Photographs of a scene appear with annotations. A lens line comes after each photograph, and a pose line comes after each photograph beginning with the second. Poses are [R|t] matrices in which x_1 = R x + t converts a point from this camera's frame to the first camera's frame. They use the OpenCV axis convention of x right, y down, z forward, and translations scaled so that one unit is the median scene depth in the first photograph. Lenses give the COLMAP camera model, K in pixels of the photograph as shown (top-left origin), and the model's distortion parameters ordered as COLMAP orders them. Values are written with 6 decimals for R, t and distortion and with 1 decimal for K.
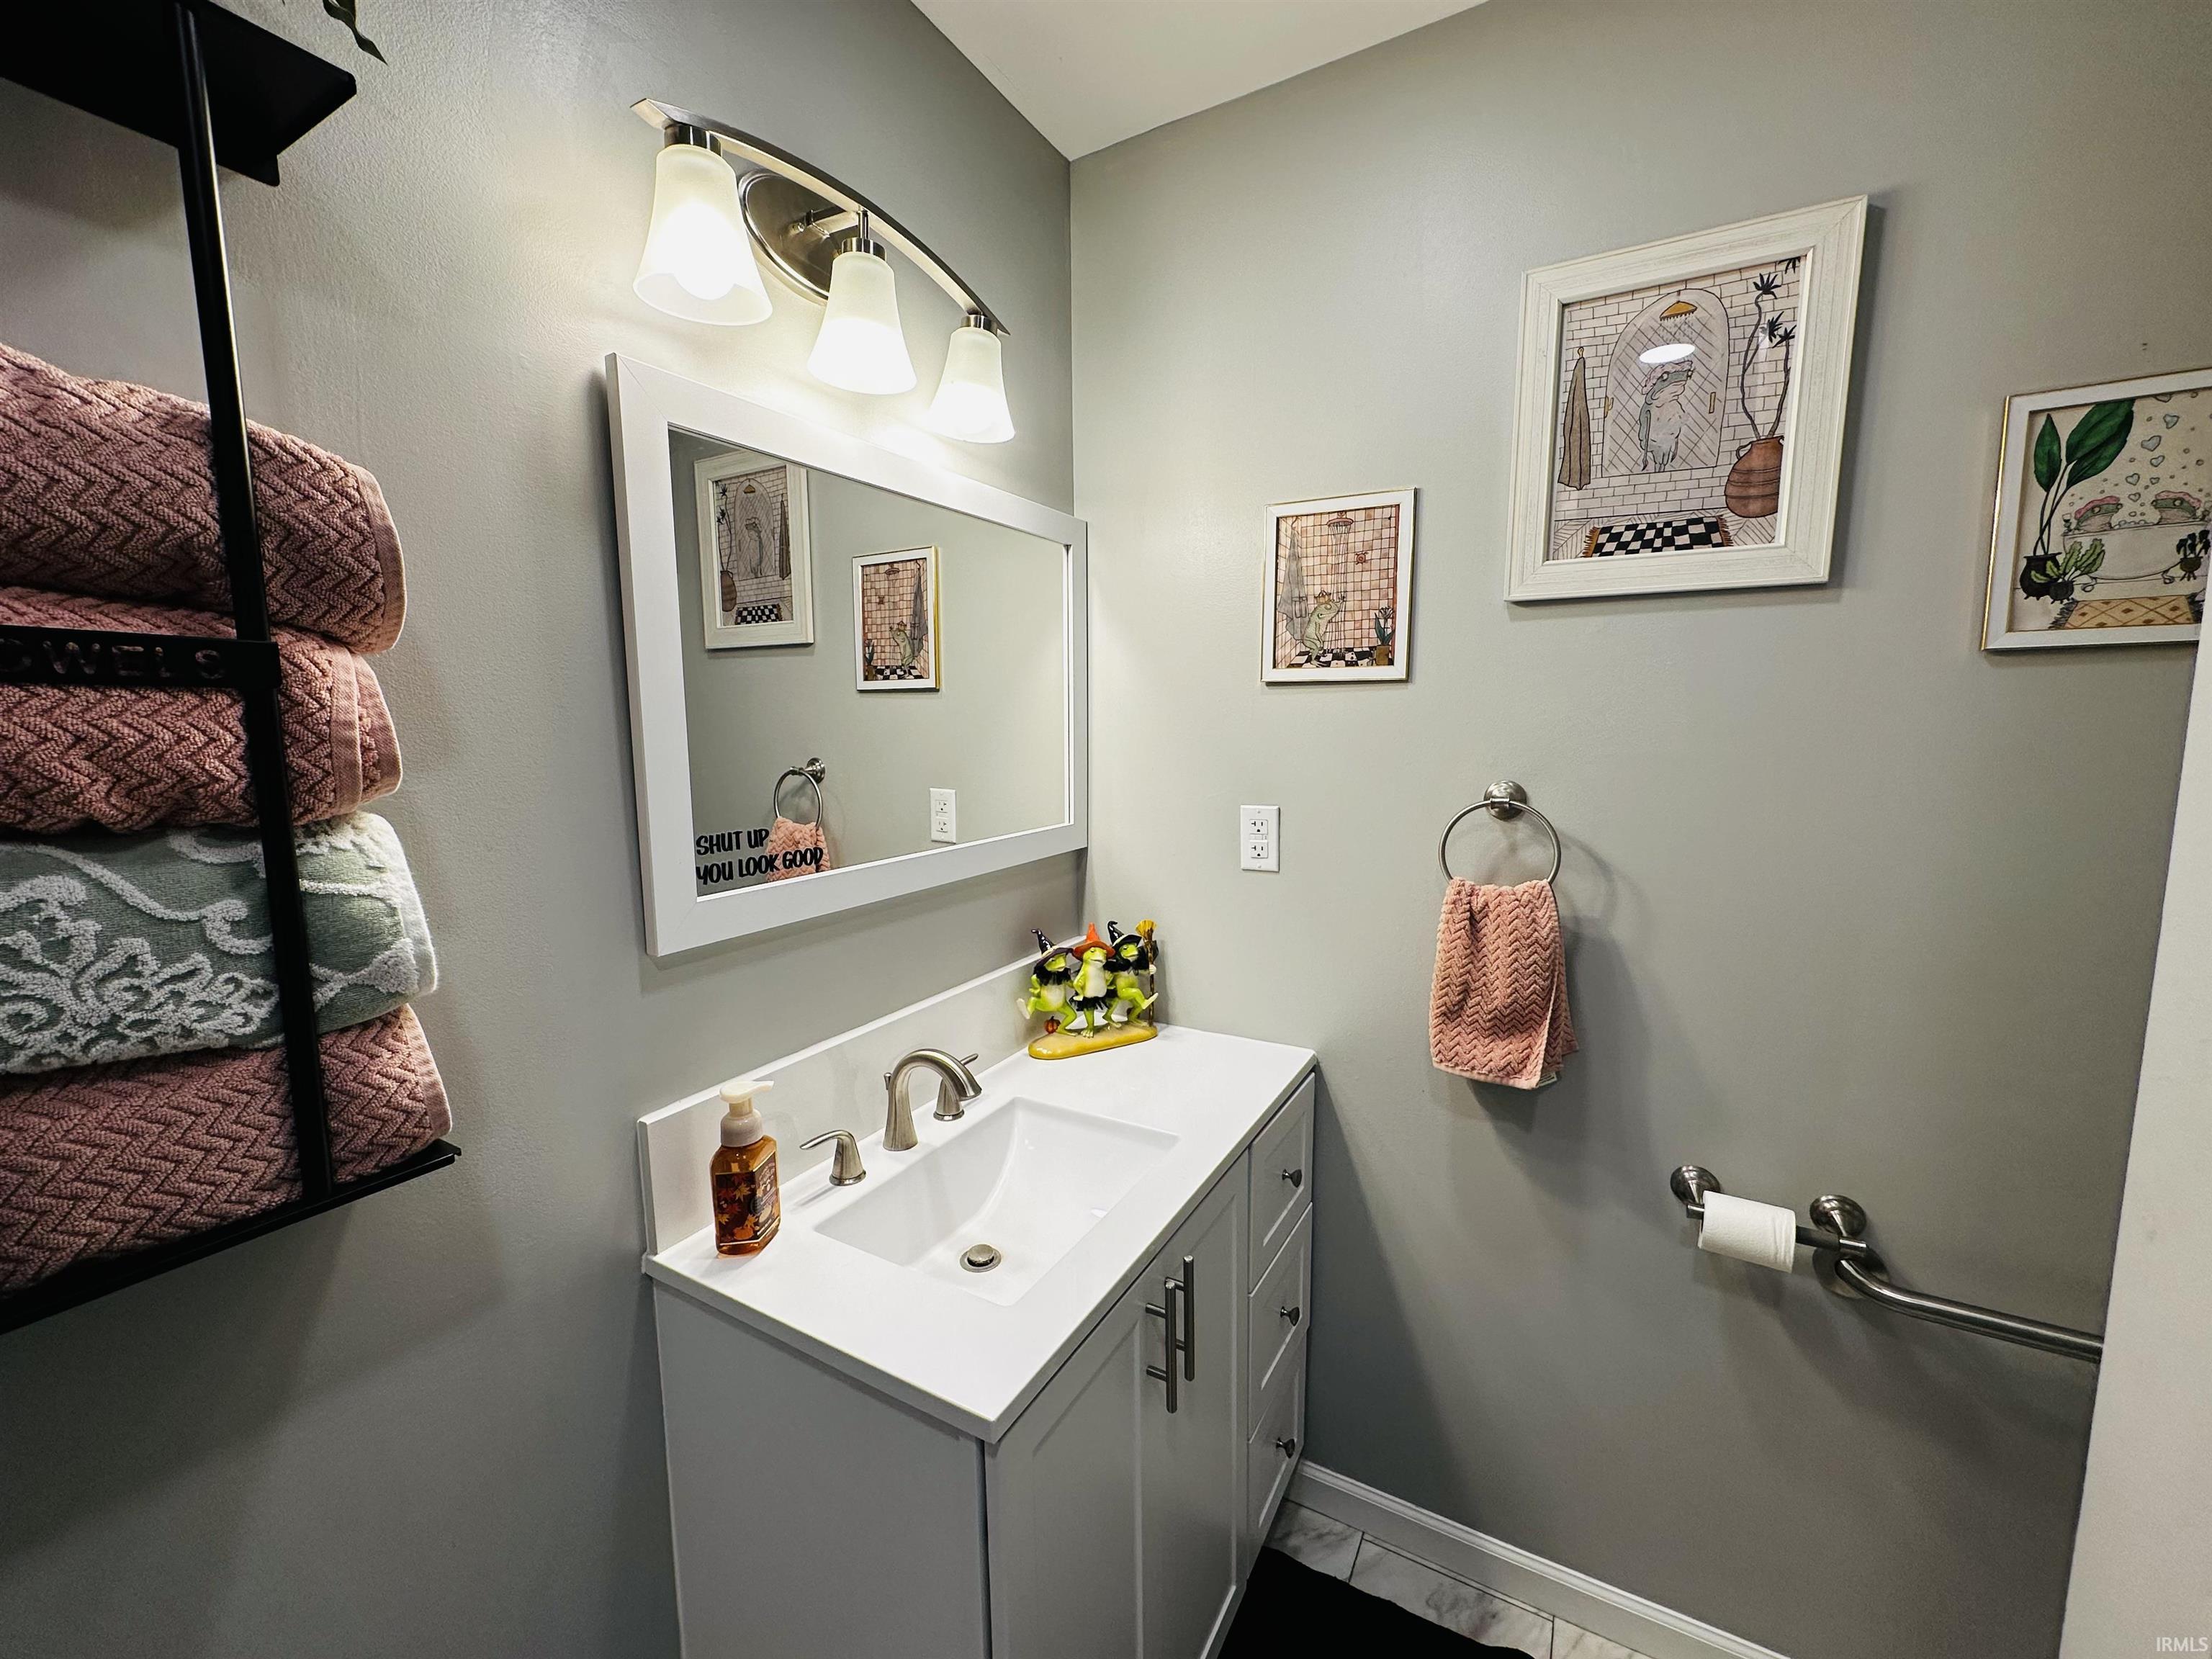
lens RADIAL K [[879.5, 0, 1104.9], [0, 879.5, 830.6], [0, 0, 1]] dist [0.000134, 0.000384]
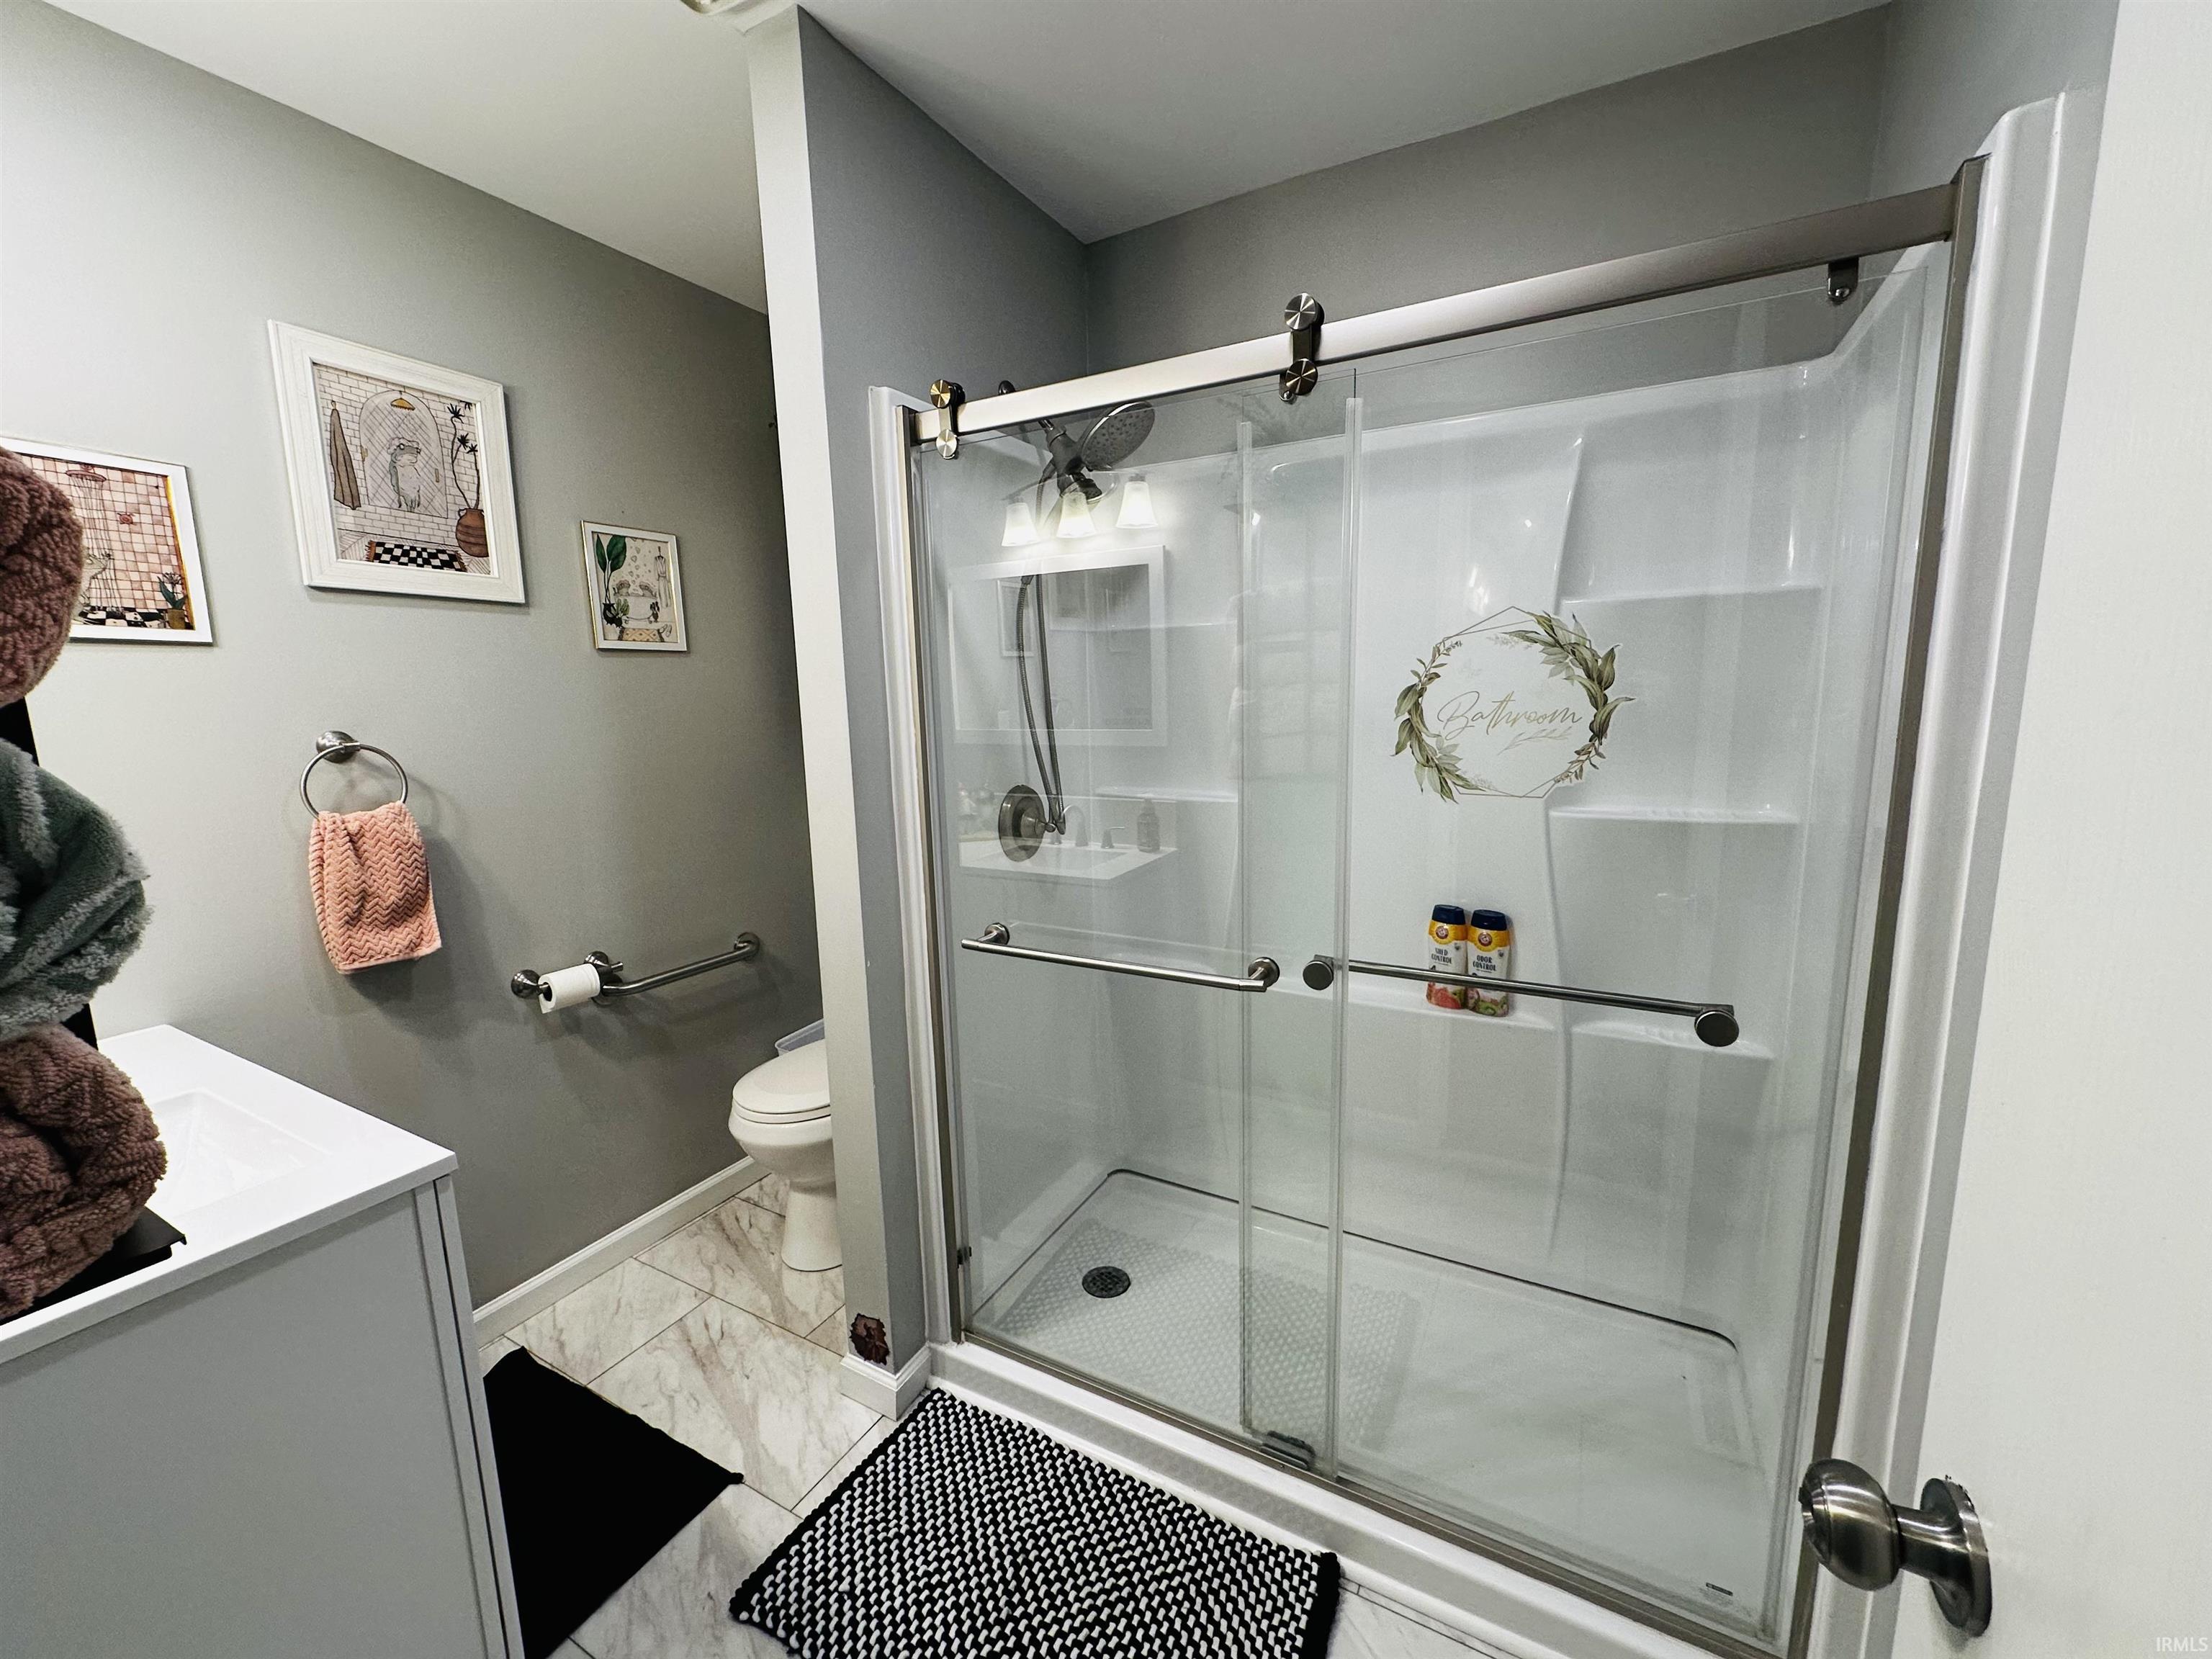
lens RADIAL K [[879.5, 0, 1104.9], [0, 879.5, 830.6], [0, 0, 1]] dist [0.000134, 0.000384]
pose [[-0.006914, -0.144888, 0.989424, -0.875663], [0.143903, 0.979004, 0.144368, 0.063398], [-0.989568, 0.143380, 0.014081, -0.082736]]
